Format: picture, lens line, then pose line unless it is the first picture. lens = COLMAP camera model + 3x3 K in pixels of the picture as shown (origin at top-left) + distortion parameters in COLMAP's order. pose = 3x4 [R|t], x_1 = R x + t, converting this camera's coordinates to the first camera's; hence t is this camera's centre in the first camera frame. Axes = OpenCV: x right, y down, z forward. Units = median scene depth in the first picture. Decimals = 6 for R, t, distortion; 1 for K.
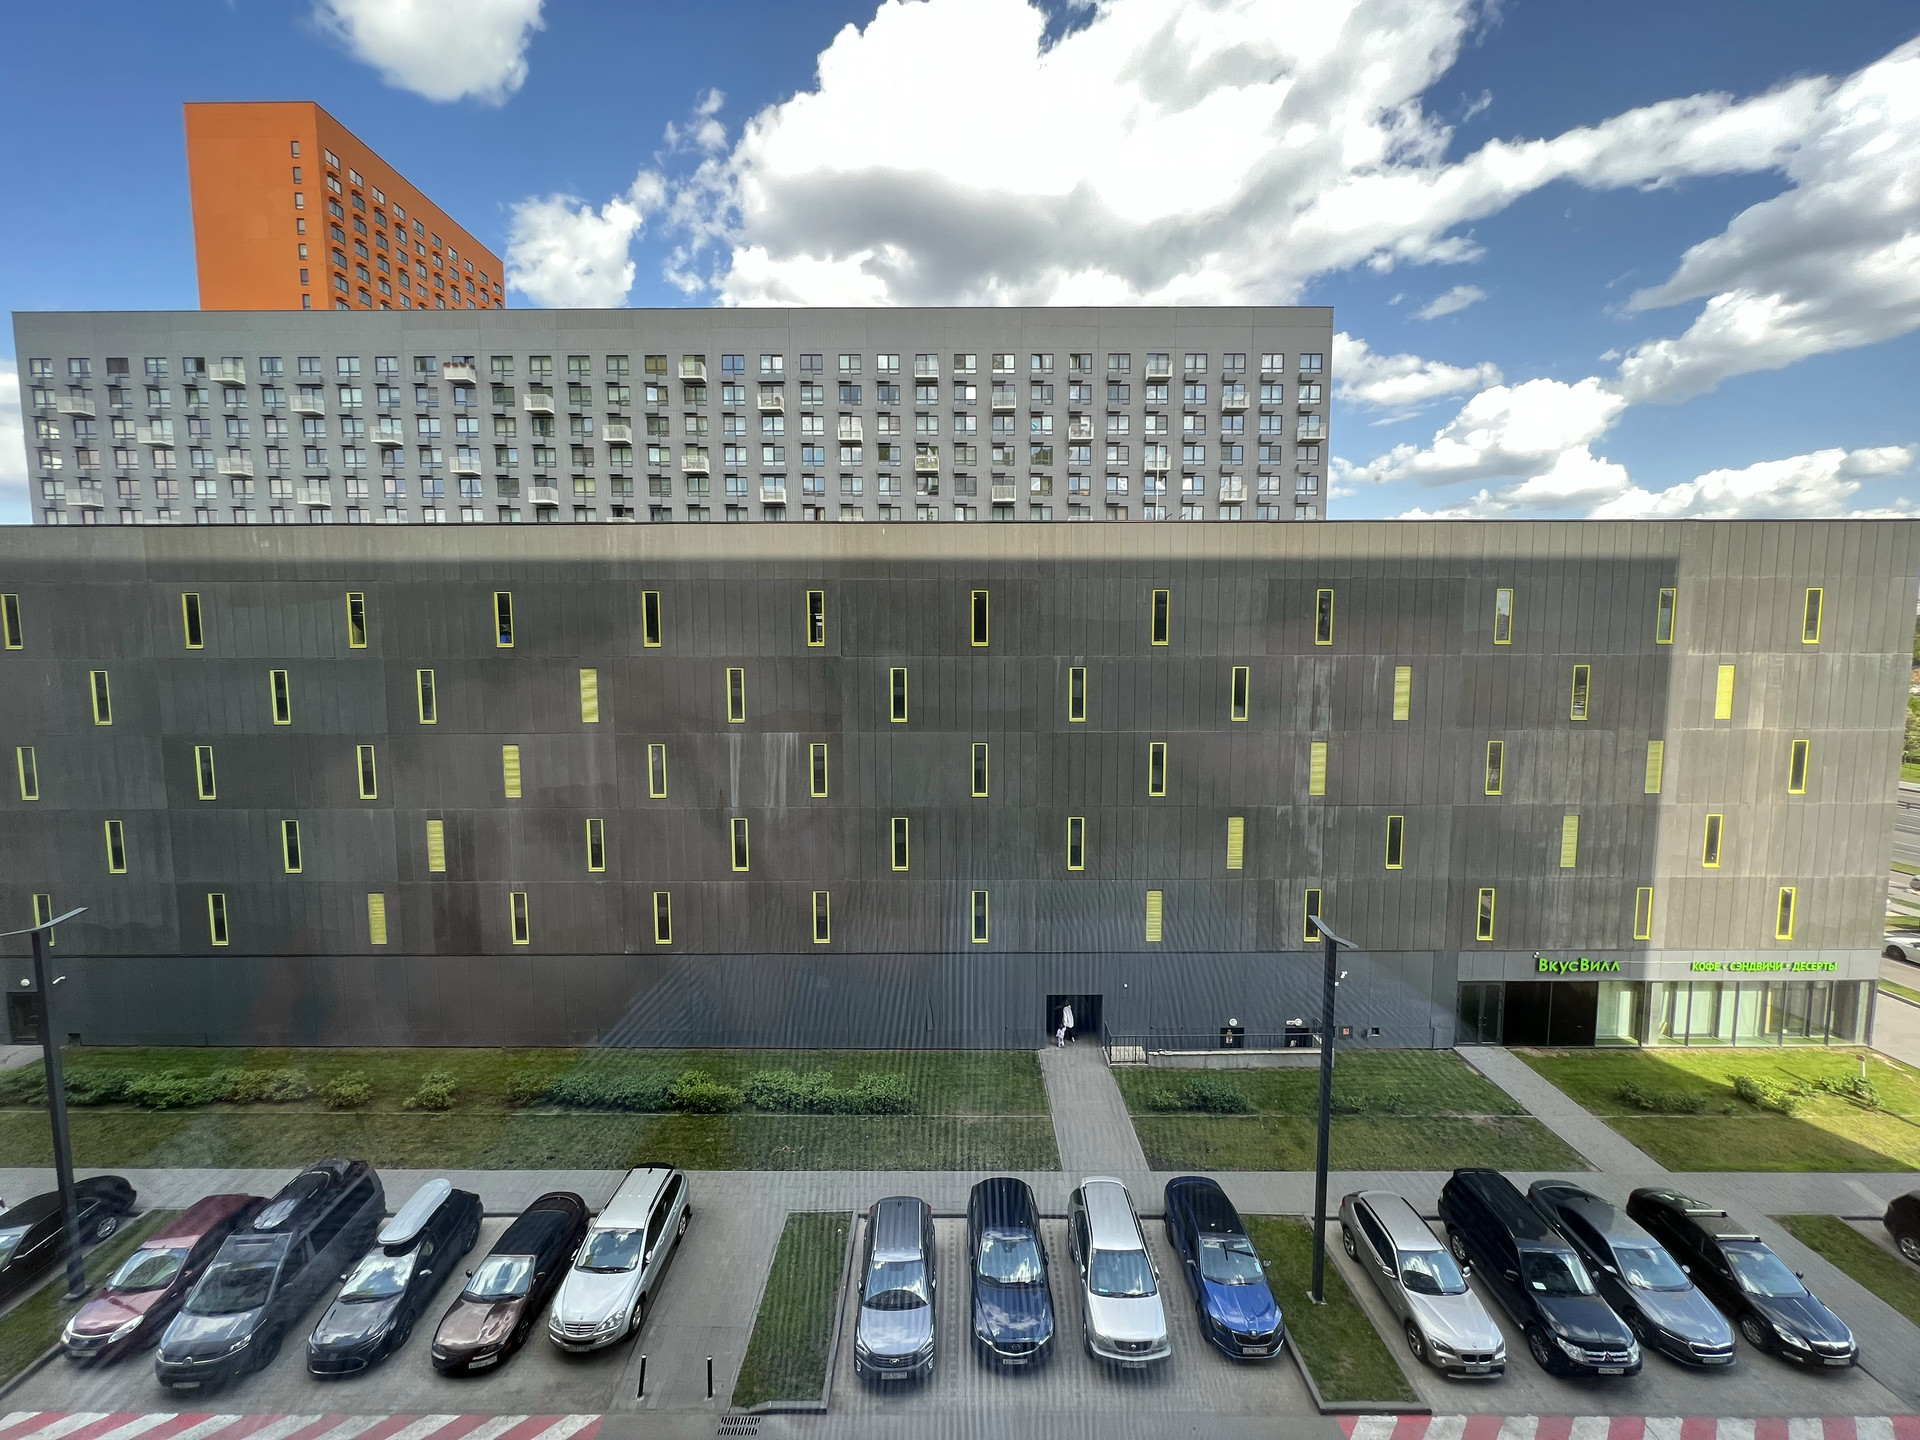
lens RADIAL K [[769.1, 0, 963.4], [0, 769.1, 716.6], [0, 0, 1]] dist [0.001521, 0.000431]
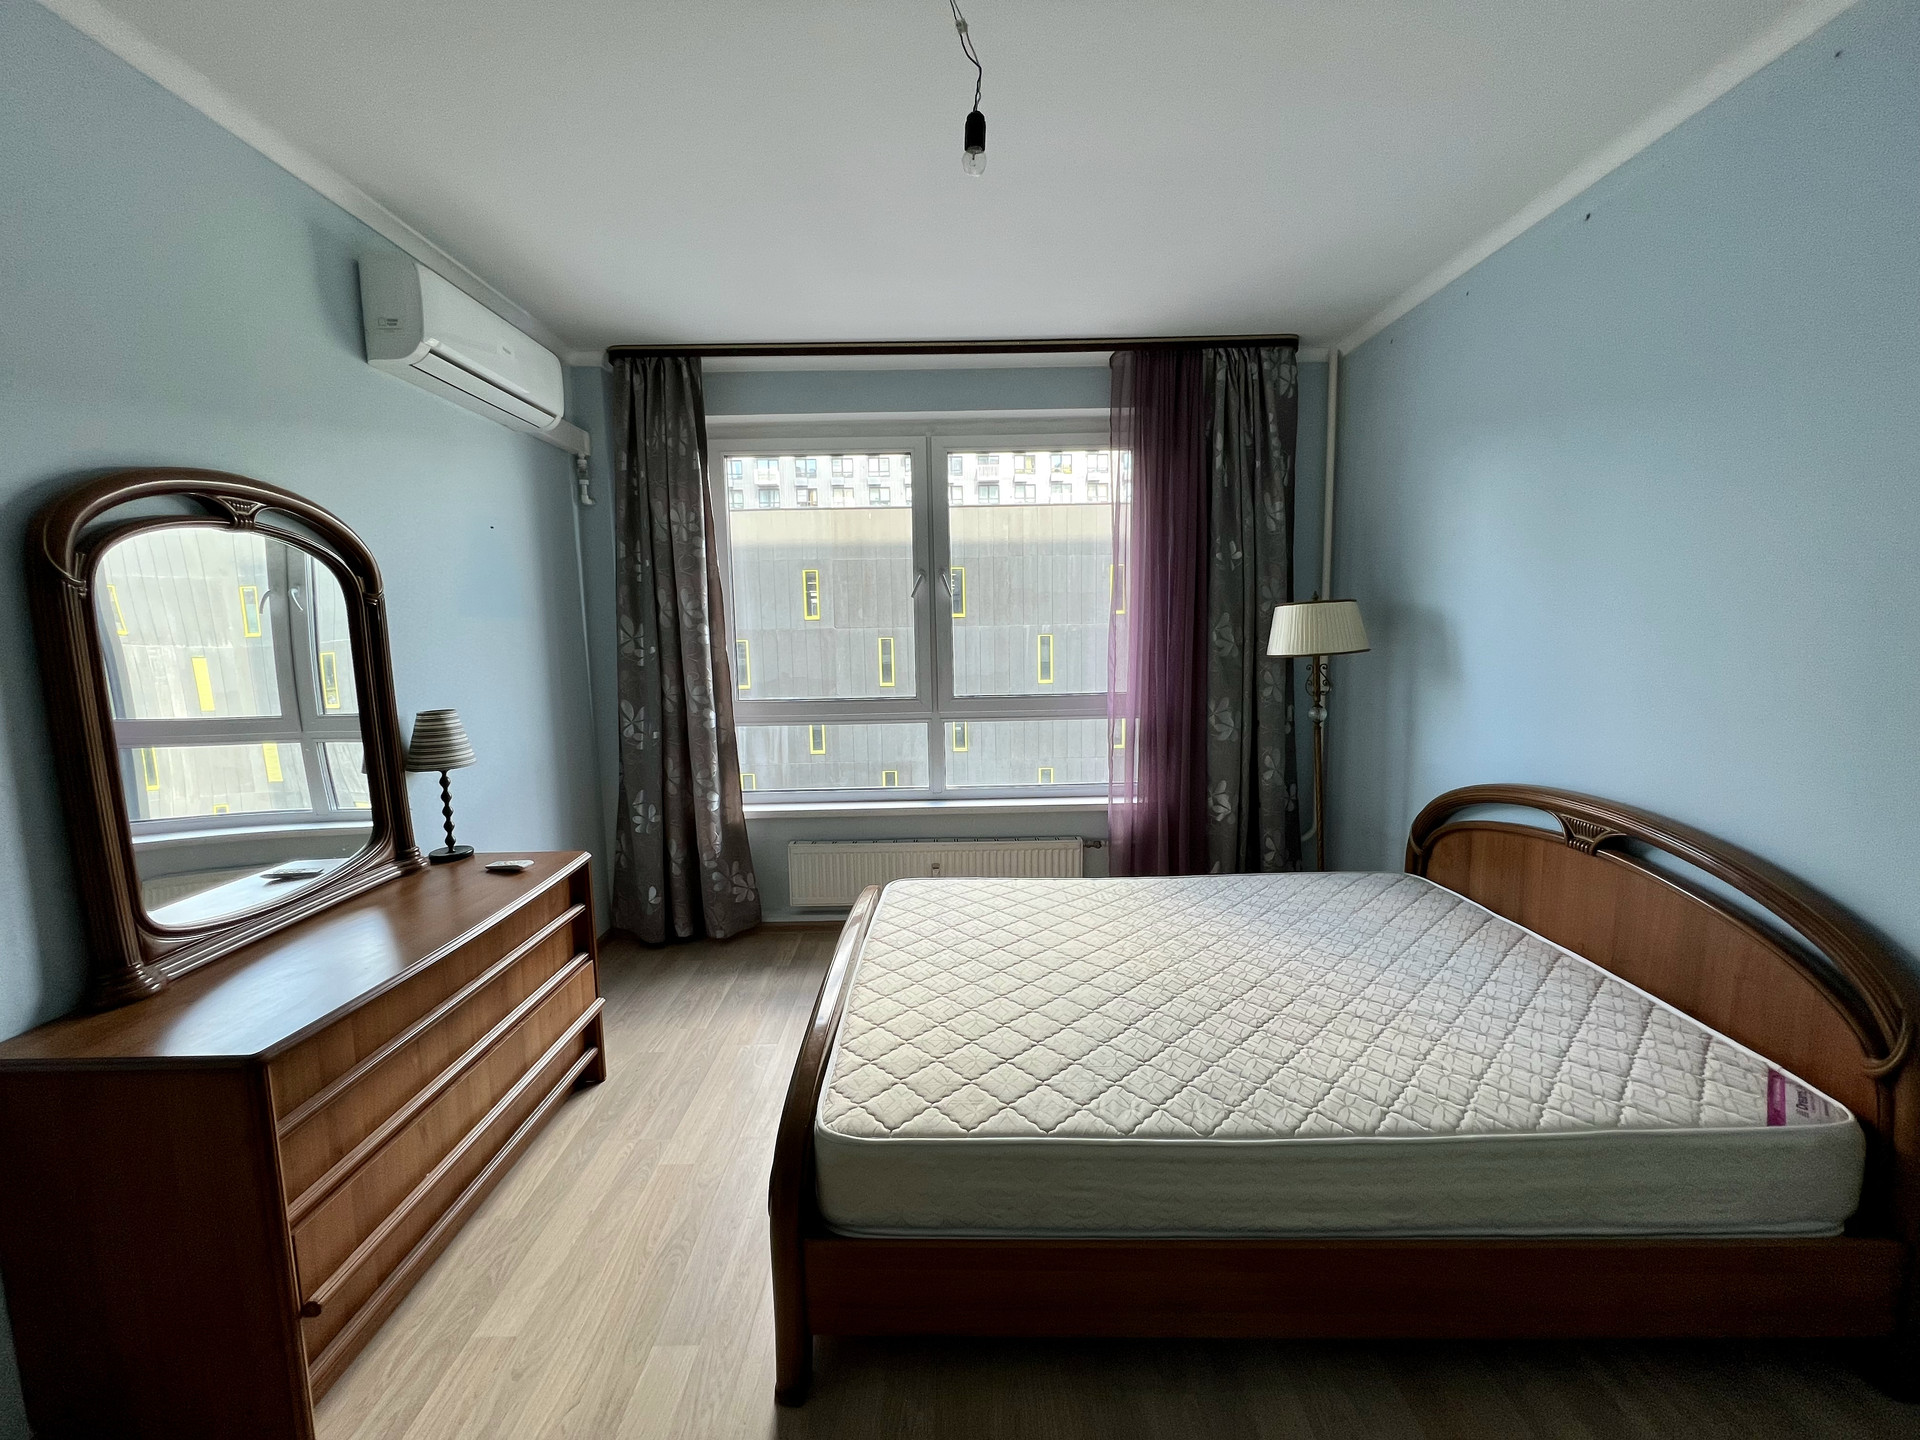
lens RADIAL K [[769.1, 0, 957.7], [0, 769.1, 712.6], [0, 0, 1]] dist [0.001521, 0.000431]
pose [[0.999863, -0.016334, -0.002804, 0.022081], [0.016400, 0.999541, 0.025459, 0.019000], [0.002387, -0.025501, 0.999672, -0.127509]]
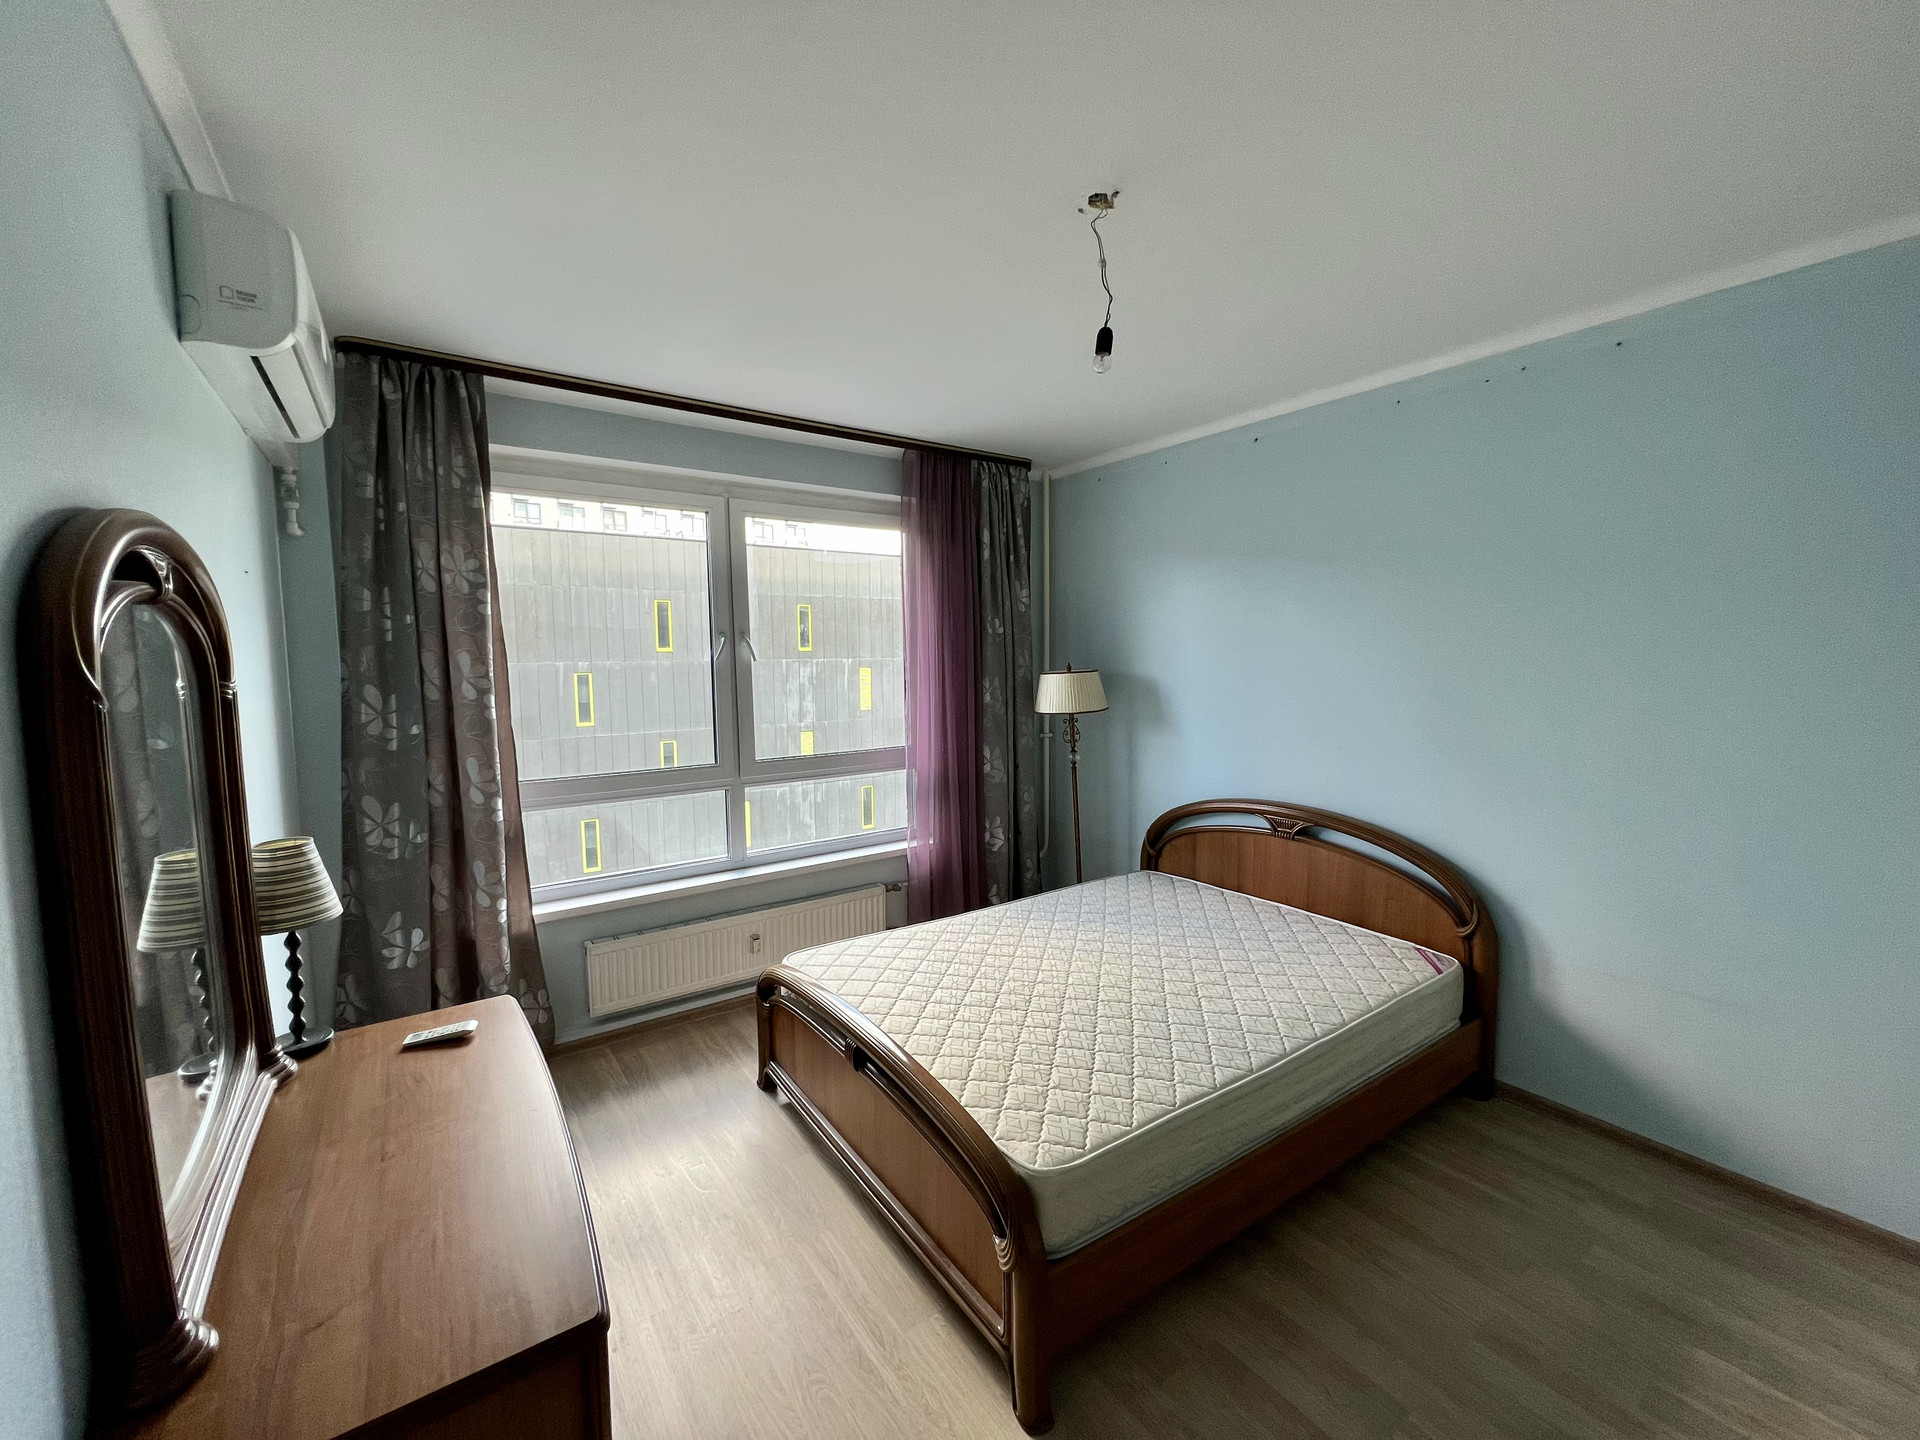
lens RADIAL K [[769.1, 0, 955.7], [0, 769.1, 713.7], [0, 0, 1]] dist [0.001521, 0.000431]
pose [[0.822865, -0.049548, 0.566073, -0.024706], [0.056691, 0.998379, 0.004979, 0.012889], [-0.565402, 0.027994, 0.824340, -0.122002]]
